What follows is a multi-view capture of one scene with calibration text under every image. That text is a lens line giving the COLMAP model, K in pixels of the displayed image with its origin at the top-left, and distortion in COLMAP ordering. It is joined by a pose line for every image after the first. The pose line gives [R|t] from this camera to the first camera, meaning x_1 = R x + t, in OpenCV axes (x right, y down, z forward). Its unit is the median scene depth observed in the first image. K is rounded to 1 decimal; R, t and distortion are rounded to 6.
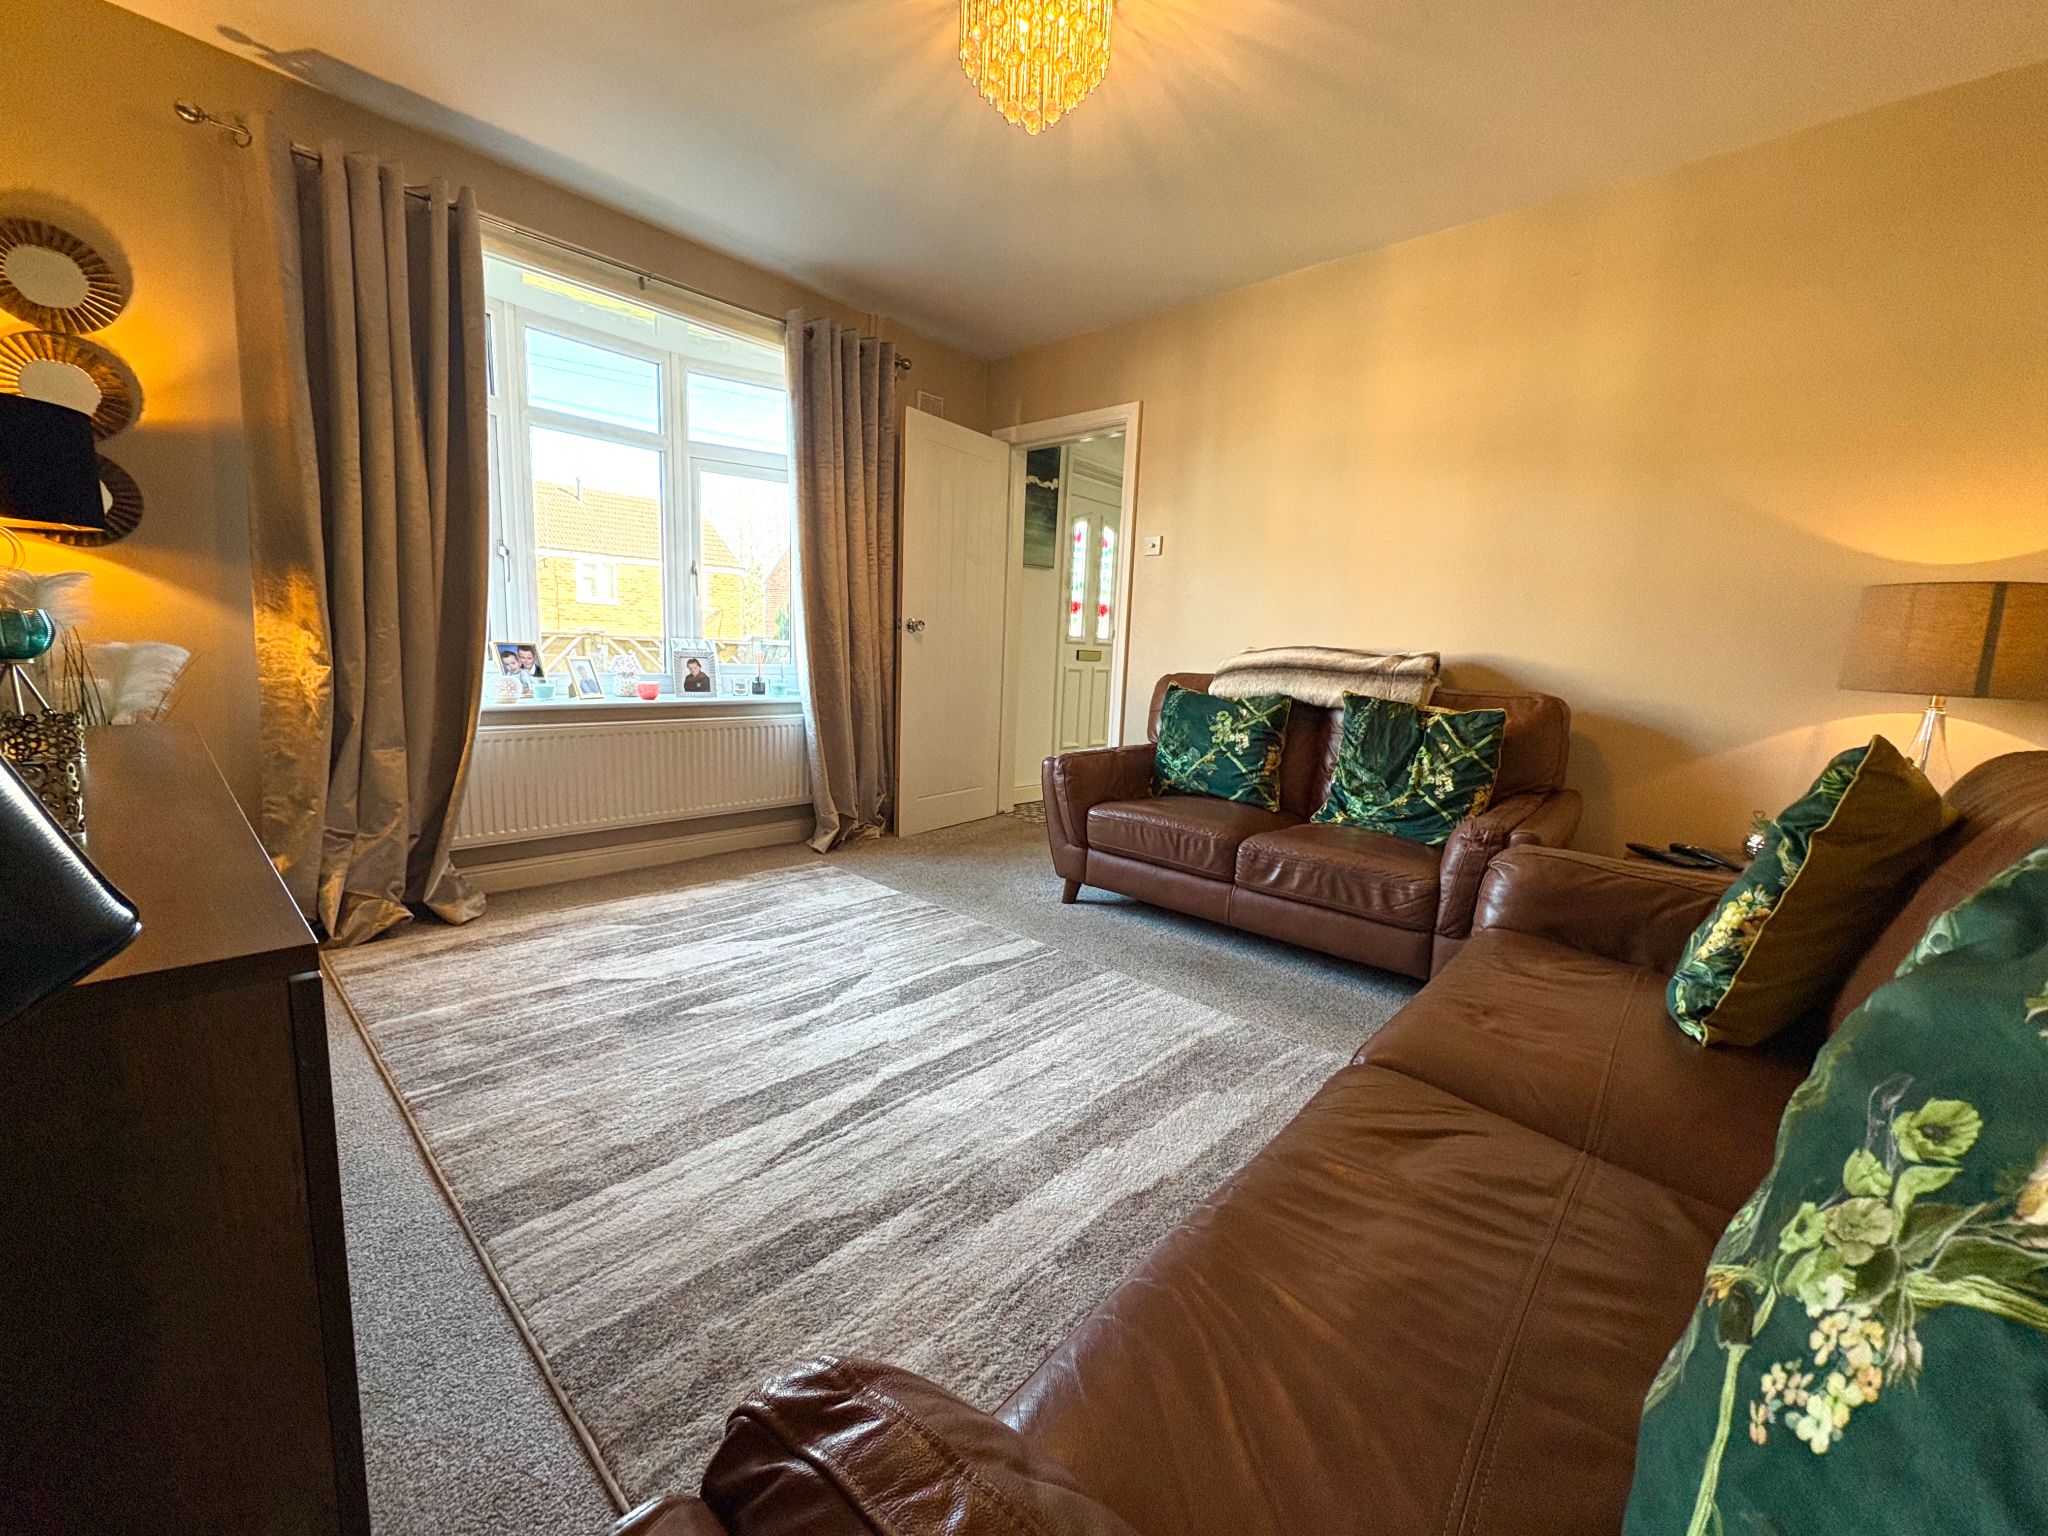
lens RADIAL K [[816.8, 0, 1024.1], [0, 816.8, 763.8], [0, 0, 1]] dist [0.001601, -0.000058]
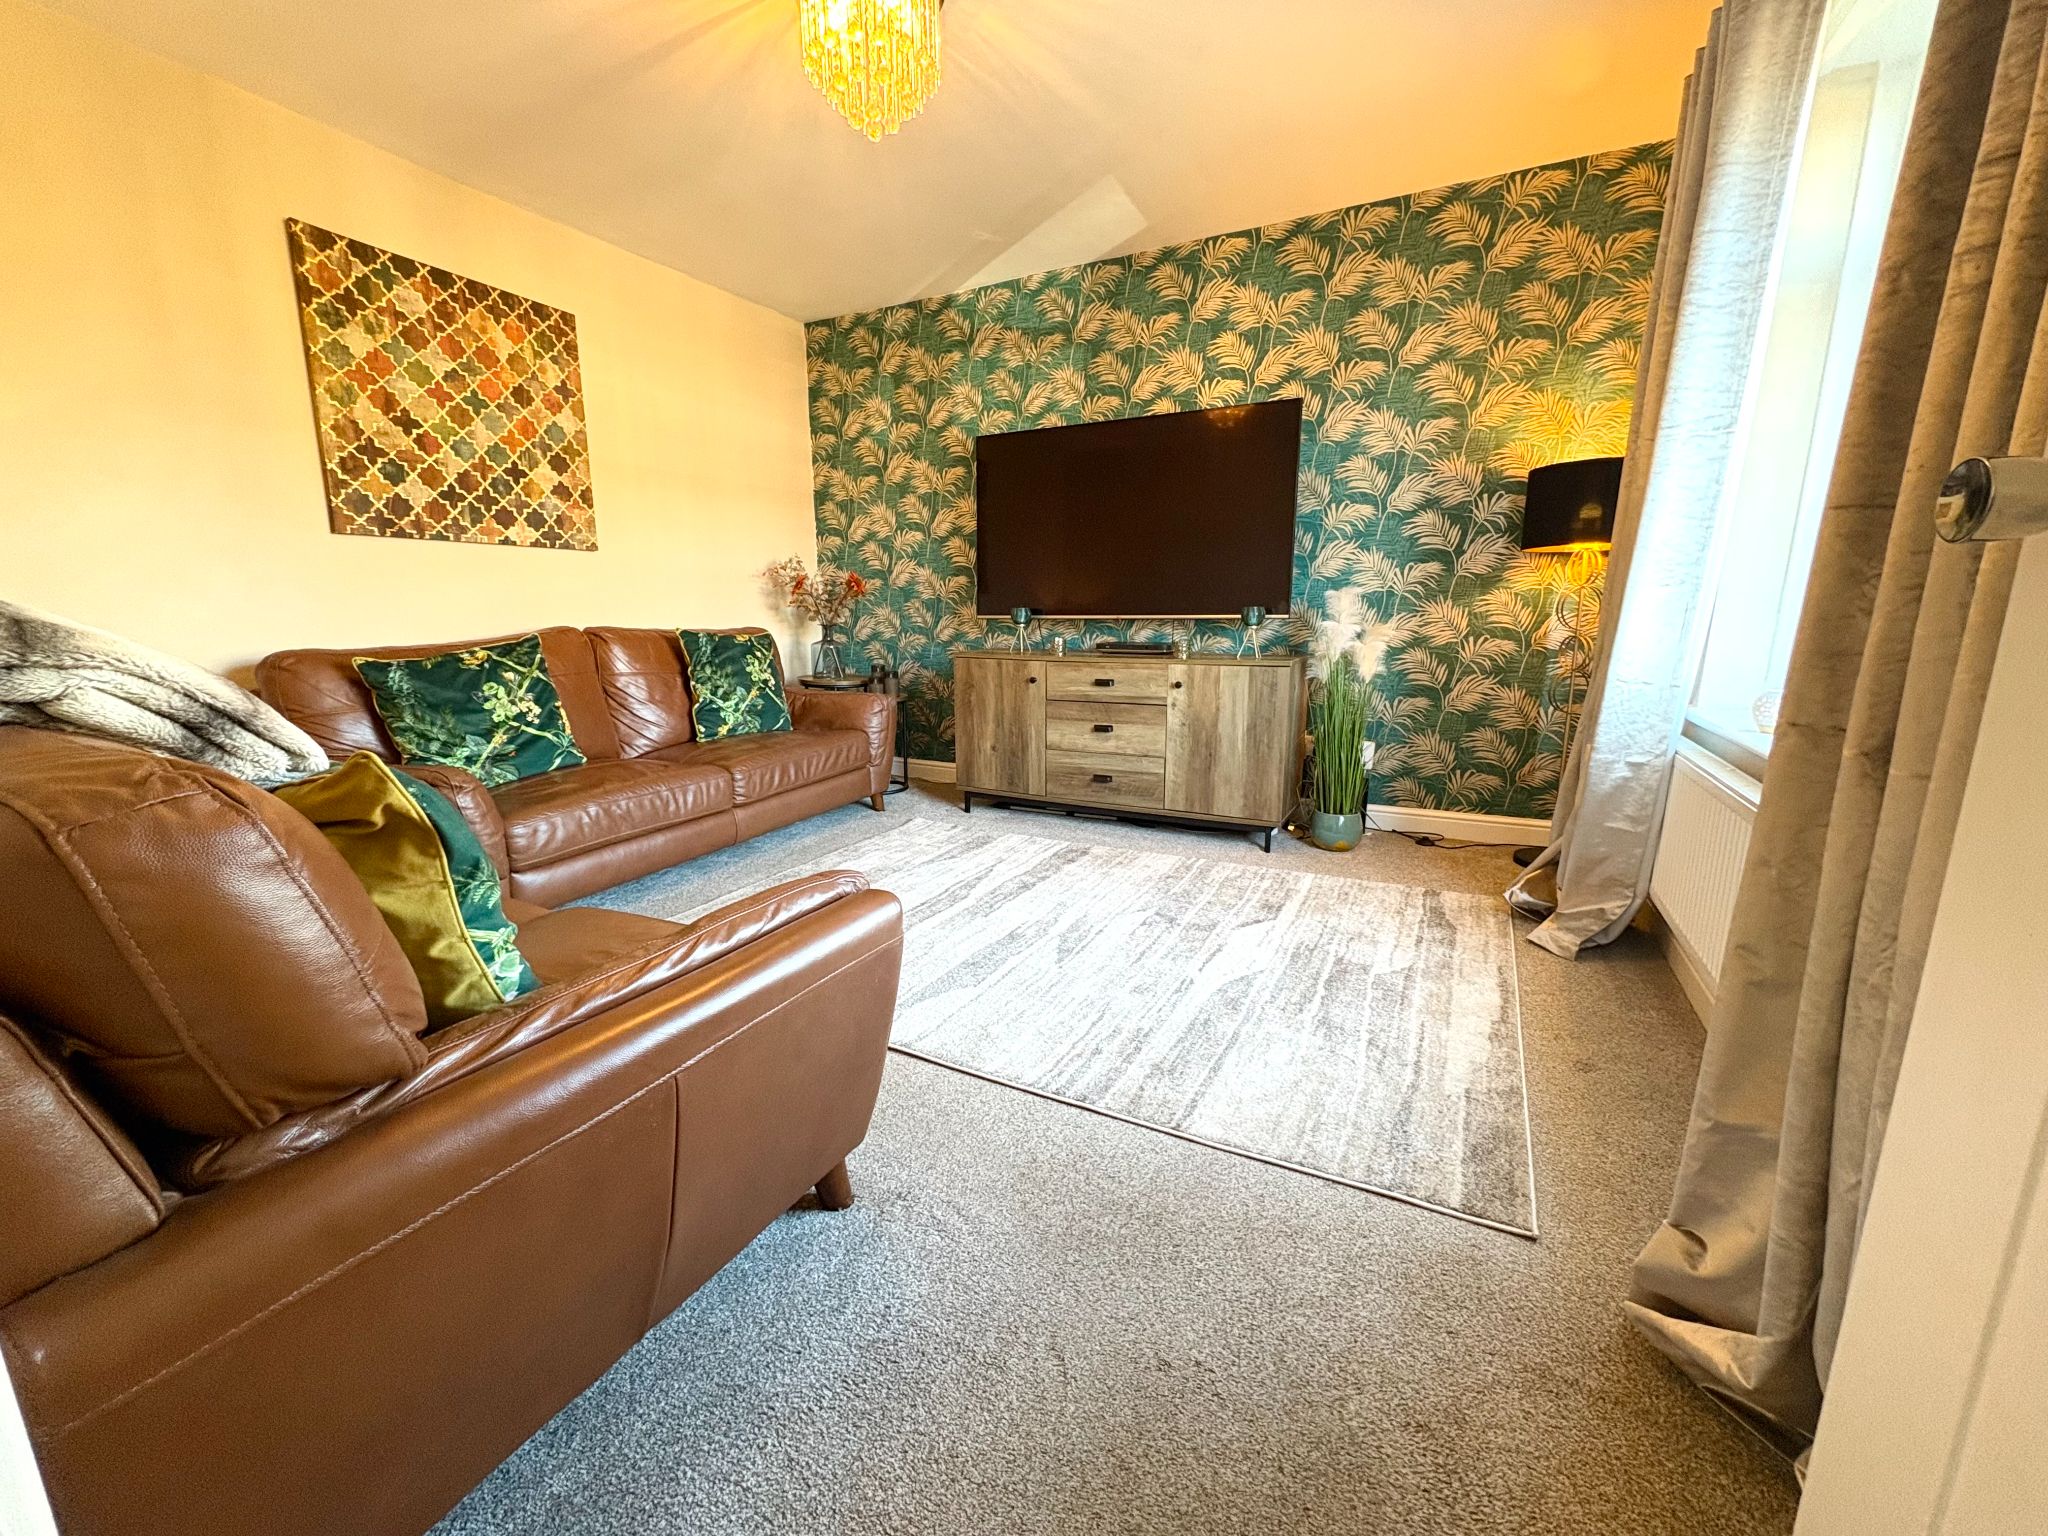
lens RADIAL K [[816.8, 0, 1024.6], [0, 816.8, 771.6], [0, 0, 1]] dist [0.001601, -0.000058]
pose [[-0.967917, -0.001446, -0.251267, 0.060840], [-0.084364, 0.943806, 0.319550, -0.231537], [0.236685, 0.330496, -0.913648, 1.795263]]
